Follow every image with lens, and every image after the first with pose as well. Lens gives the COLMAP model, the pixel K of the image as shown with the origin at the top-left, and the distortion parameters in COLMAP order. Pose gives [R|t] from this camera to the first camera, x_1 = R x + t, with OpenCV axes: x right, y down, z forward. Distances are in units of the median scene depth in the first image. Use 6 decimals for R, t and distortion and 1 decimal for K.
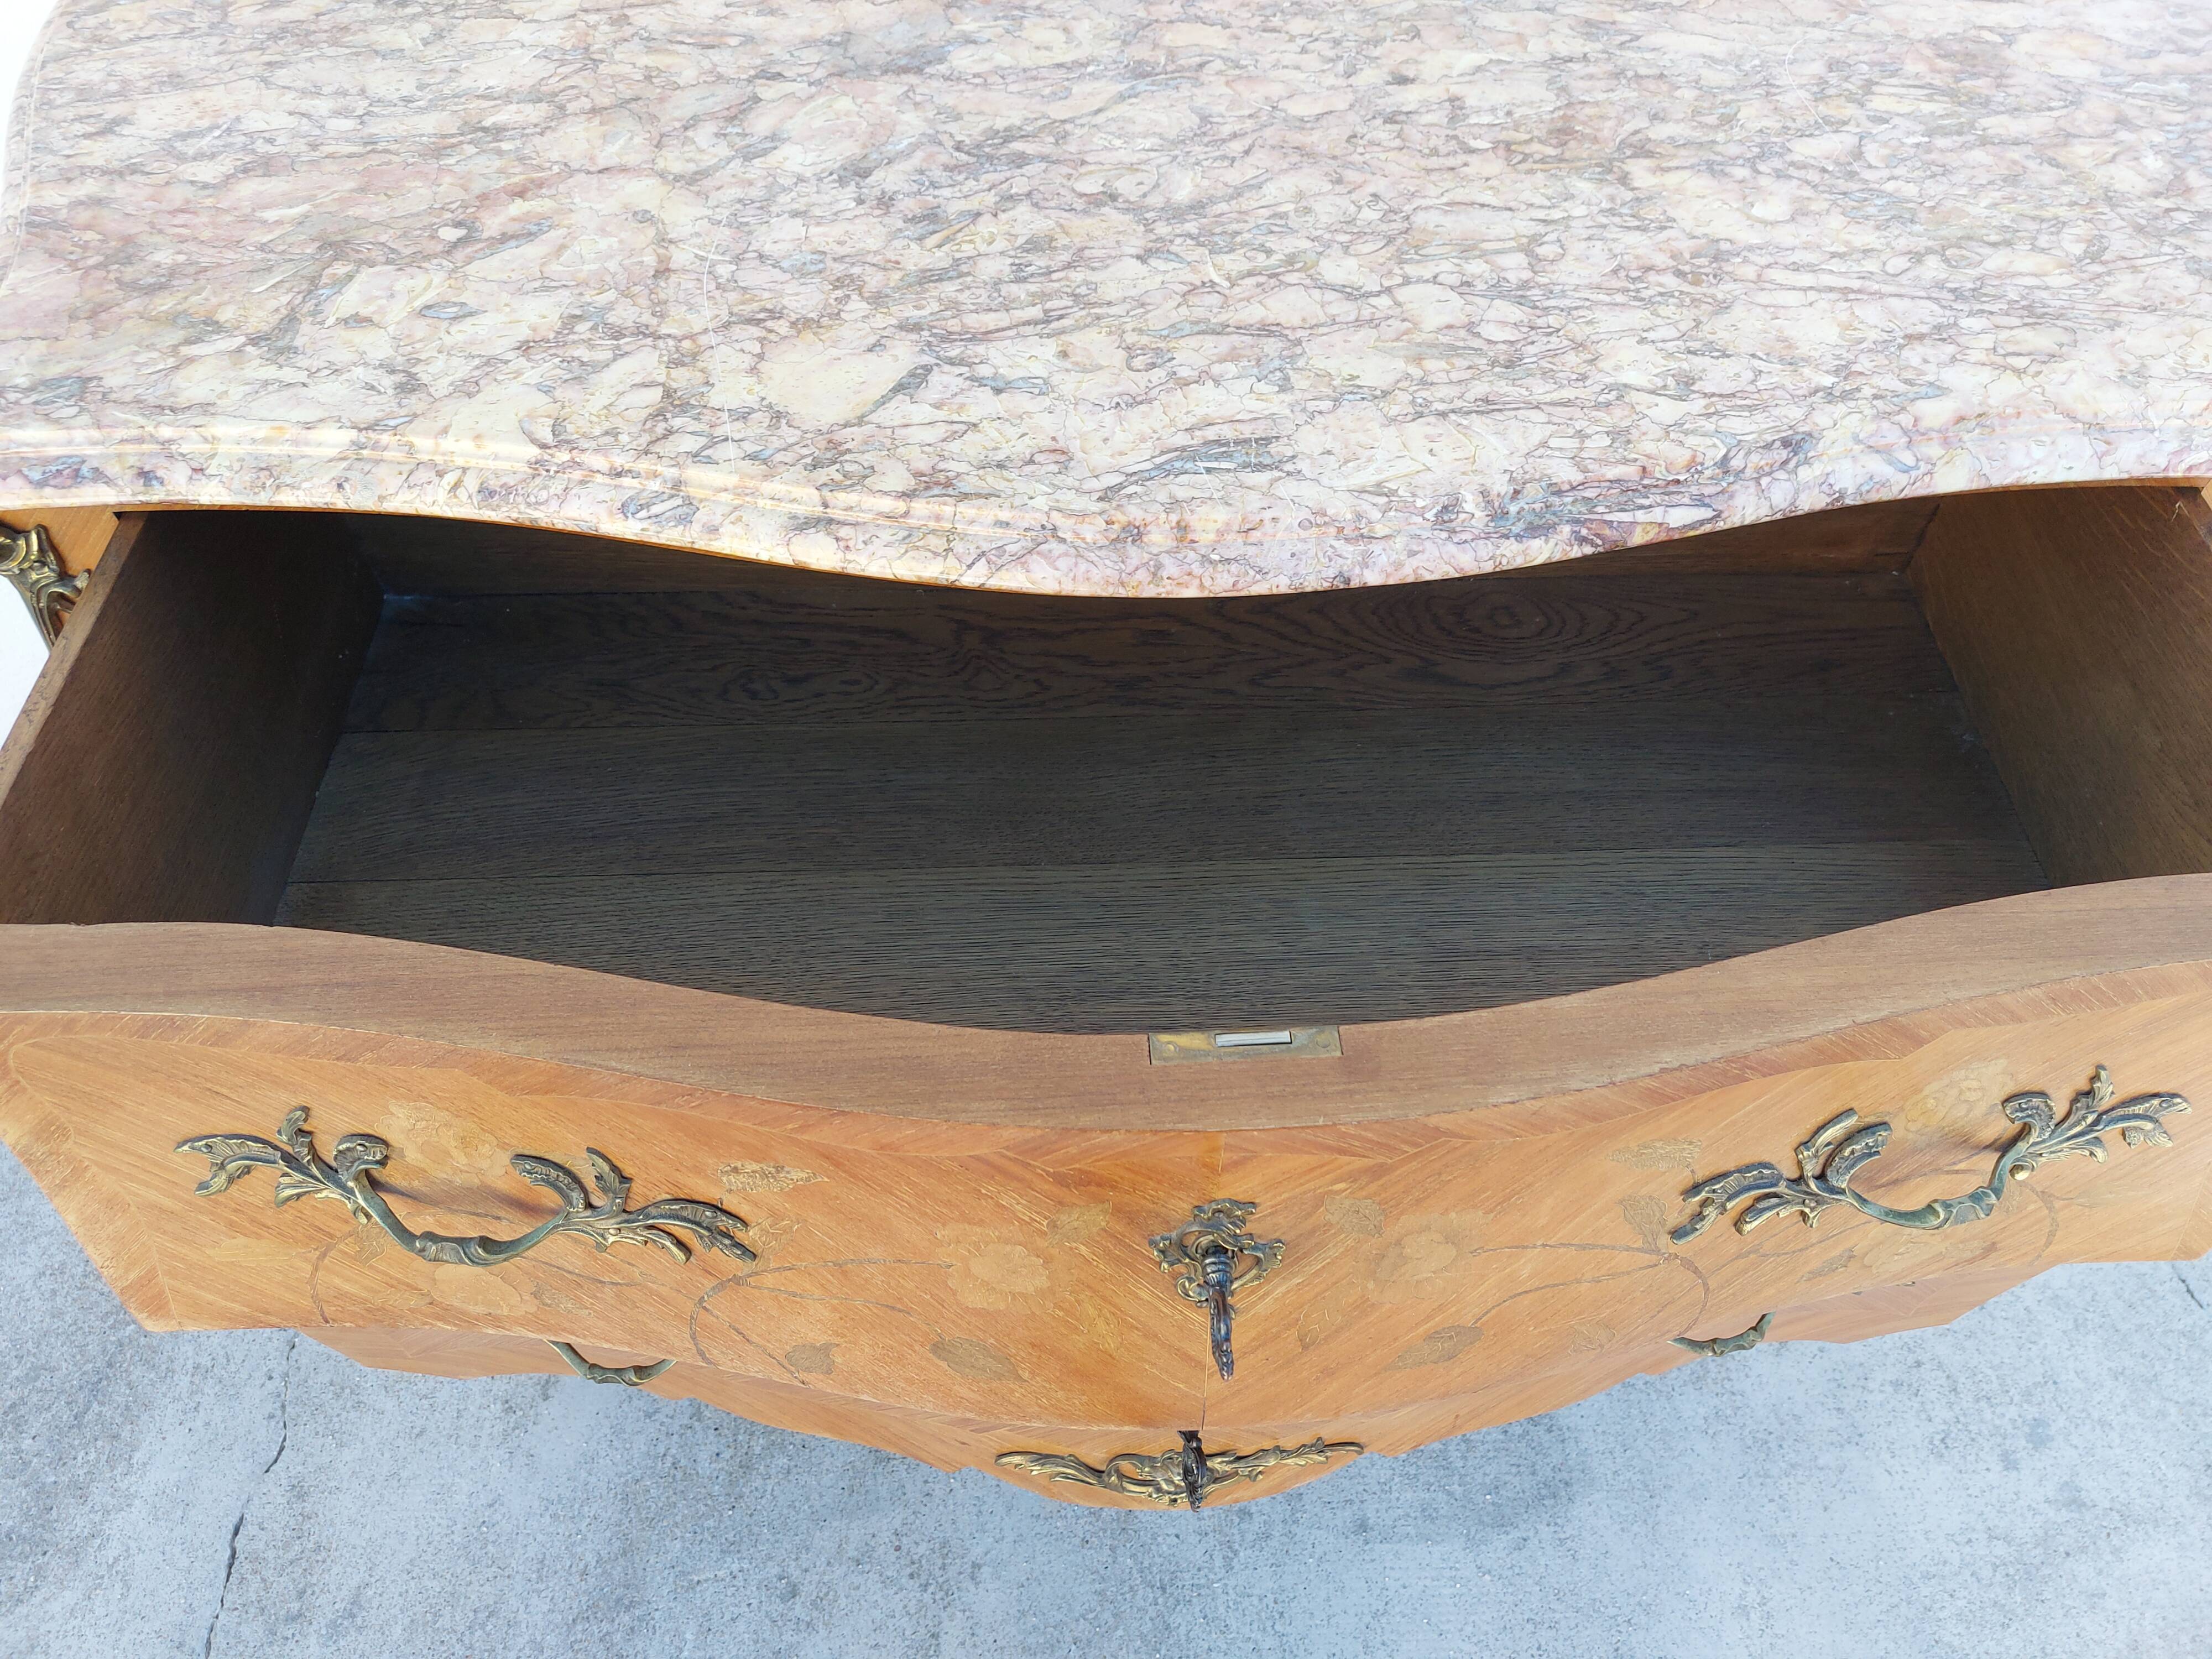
lens RADIAL K [[1599.8, 0, 1143.2], [0, 1599.8, 826.6], [0, 0, 1]] dist [0.058931, -0.076021]
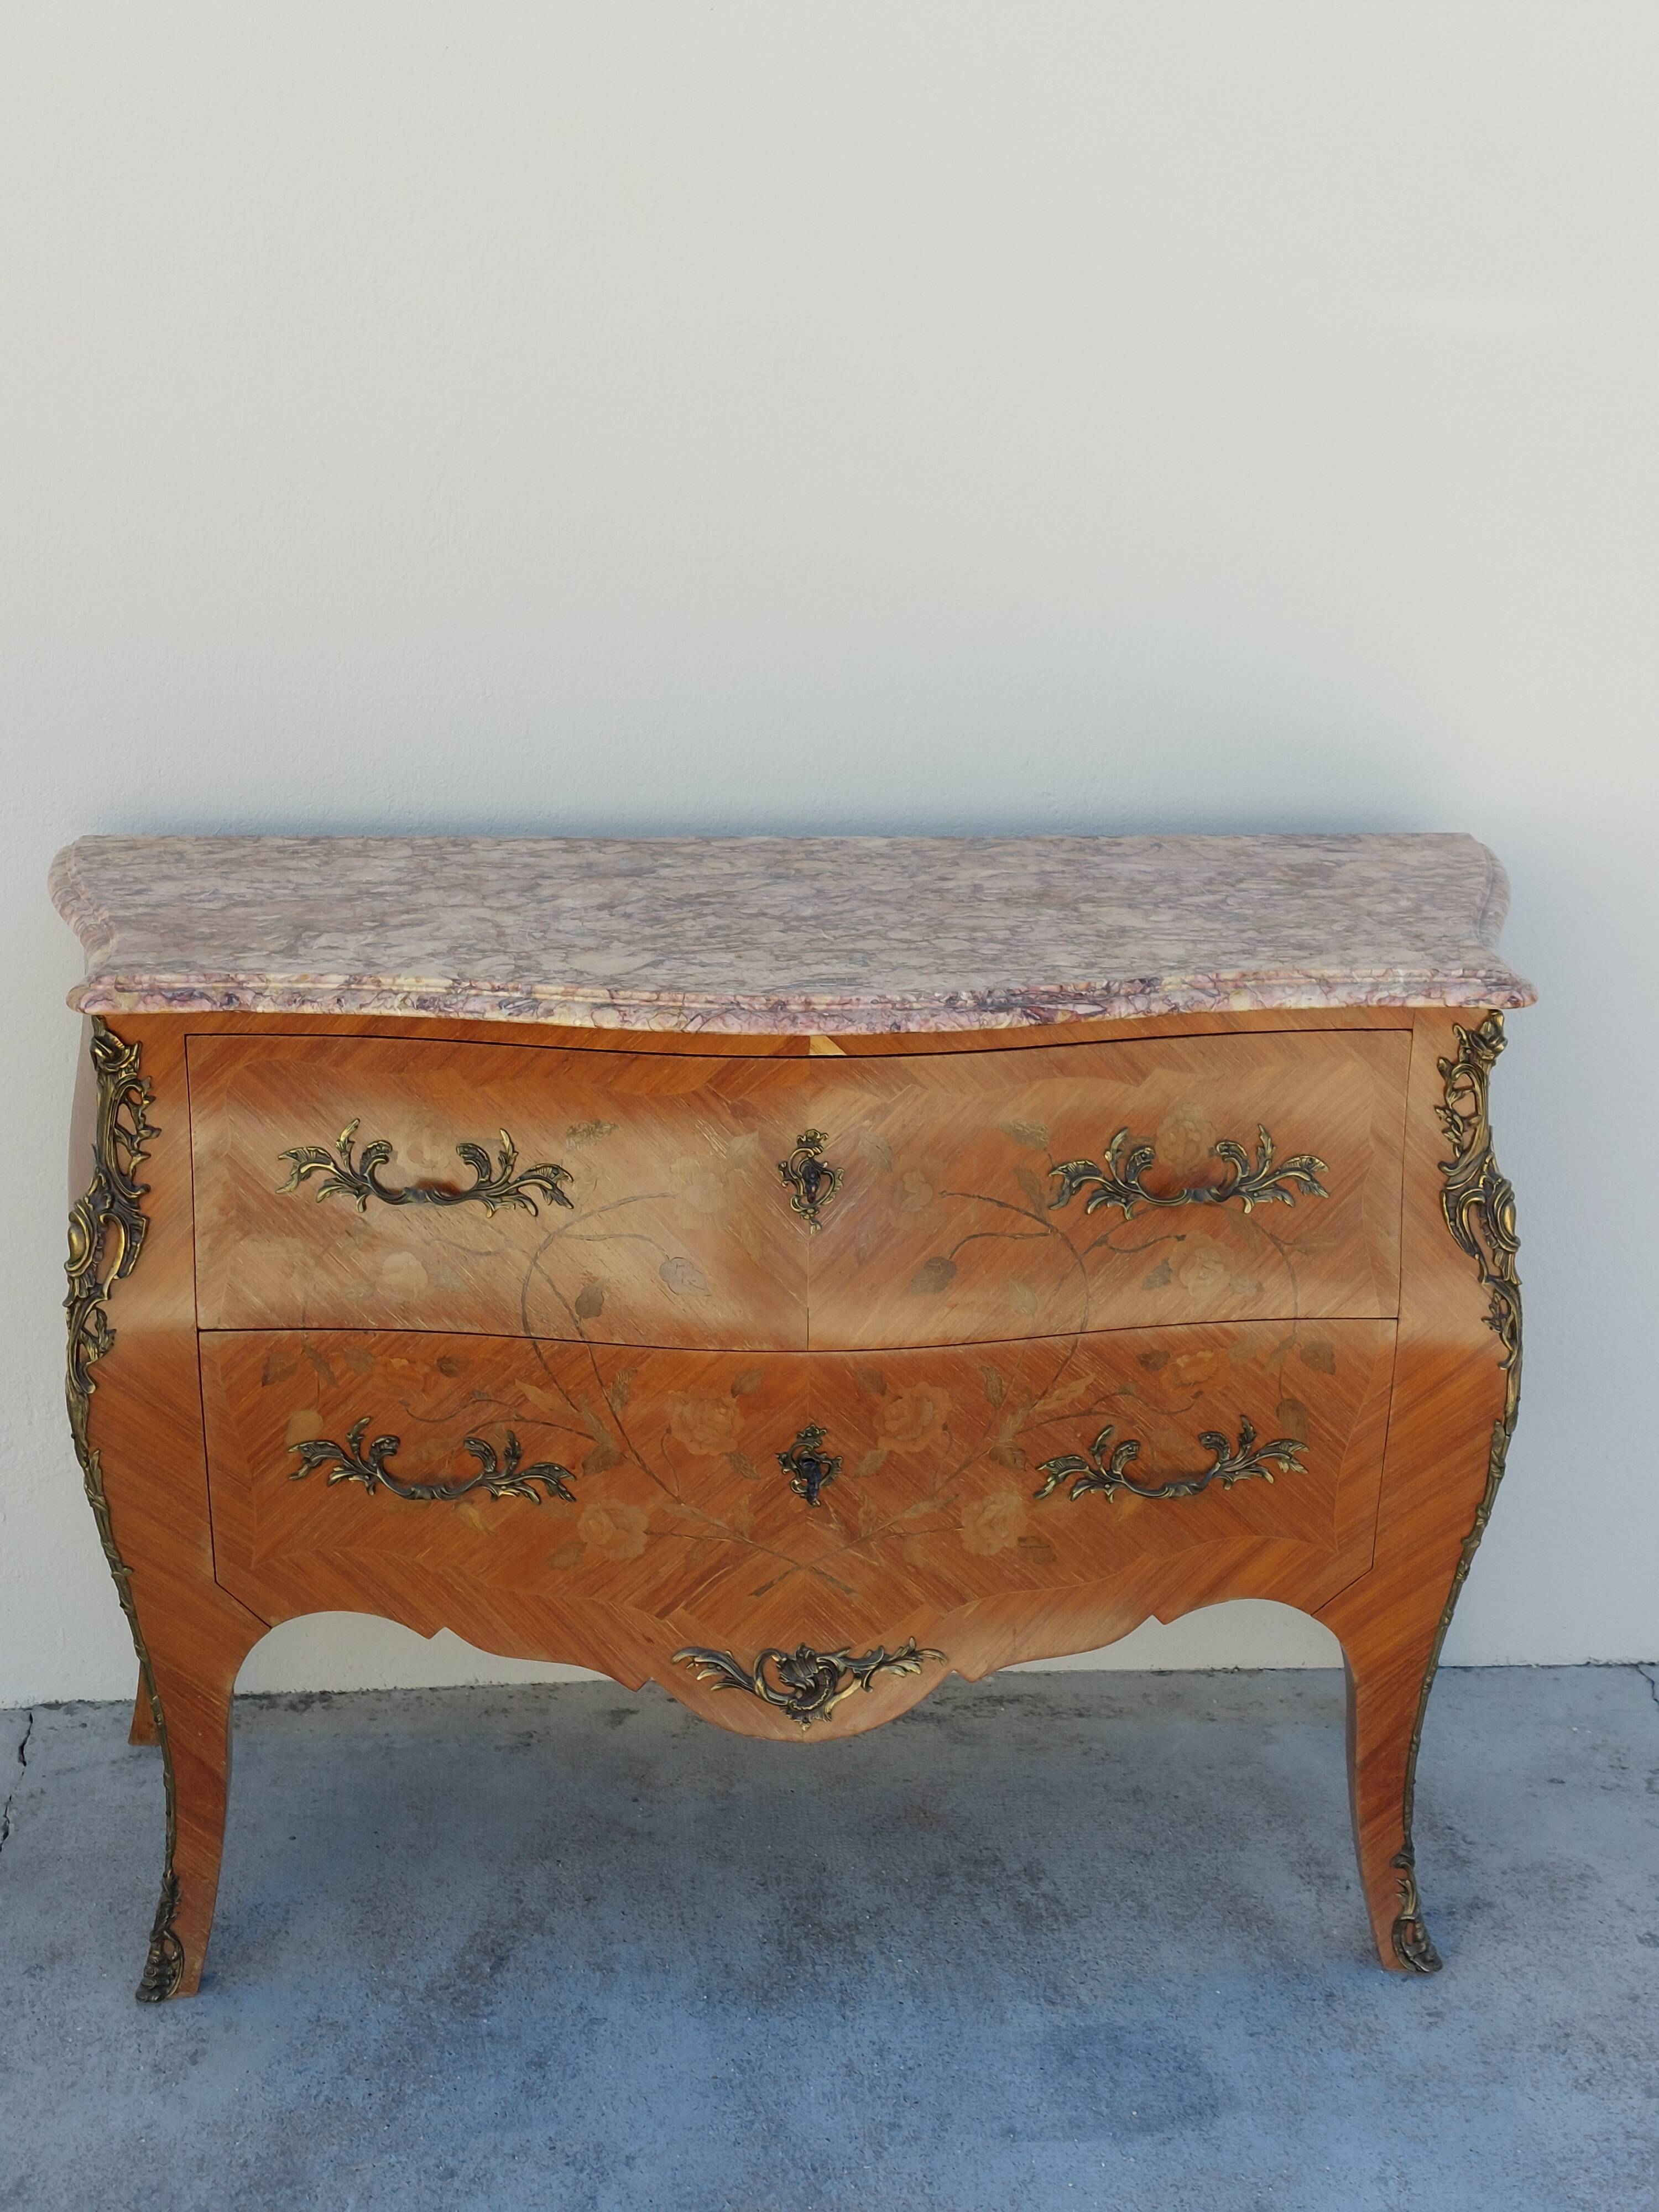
lens RADIAL K [[3133.5, 0, 818.2], [0, 3133.5, 1172.1], [0, 0, 1]] dist [0.259842, -0.901982]
pose [[0.999779, -0.009040, 0.018982, -0.027732], [0.017692, 0.849526, -0.527250, 1.565898], [-0.011359, 0.527470, 0.849498, -1.631202]]
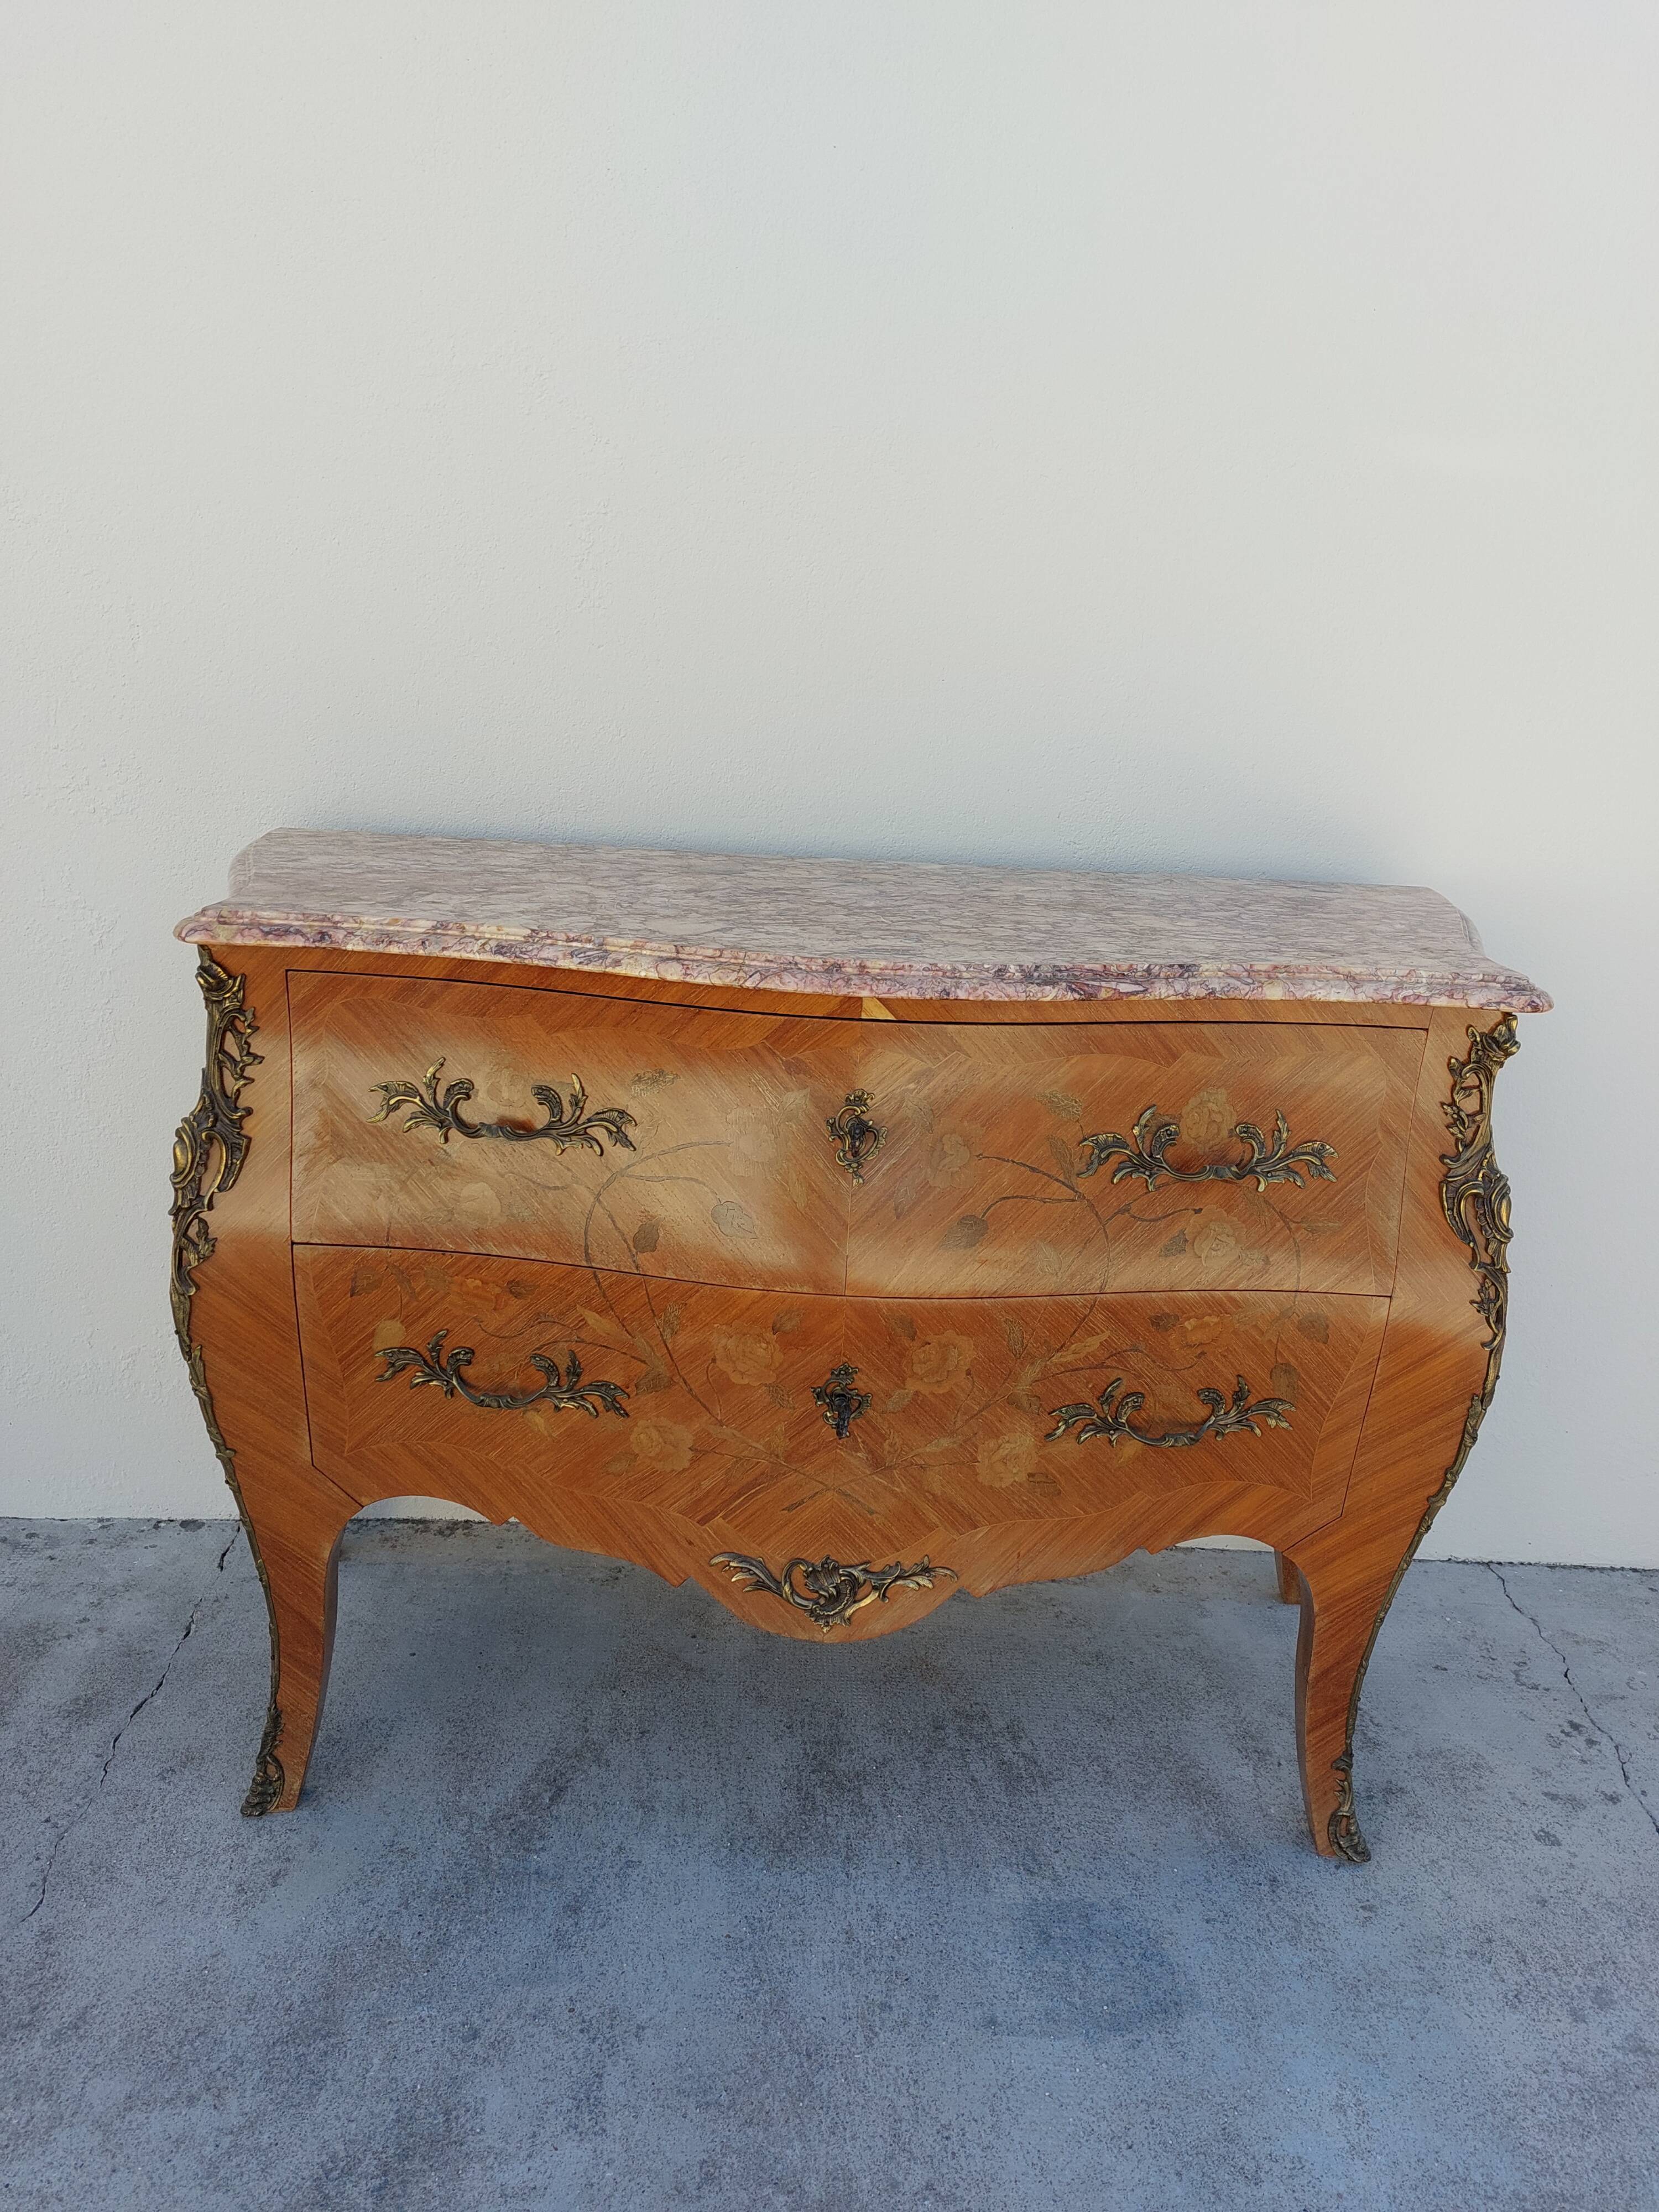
lens RADIAL K [[1575.9, 0, 825.5], [0, 1575.9, 1130.1], [0, 0, 1]] dist [0.090928, -0.119882]
pose [[0.998672, 0.048212, -0.018176, 0.020522], [-0.050346, 0.838079, -0.543221, 0.841827], [-0.010956, 0.543415, 0.839393, -0.401193]]
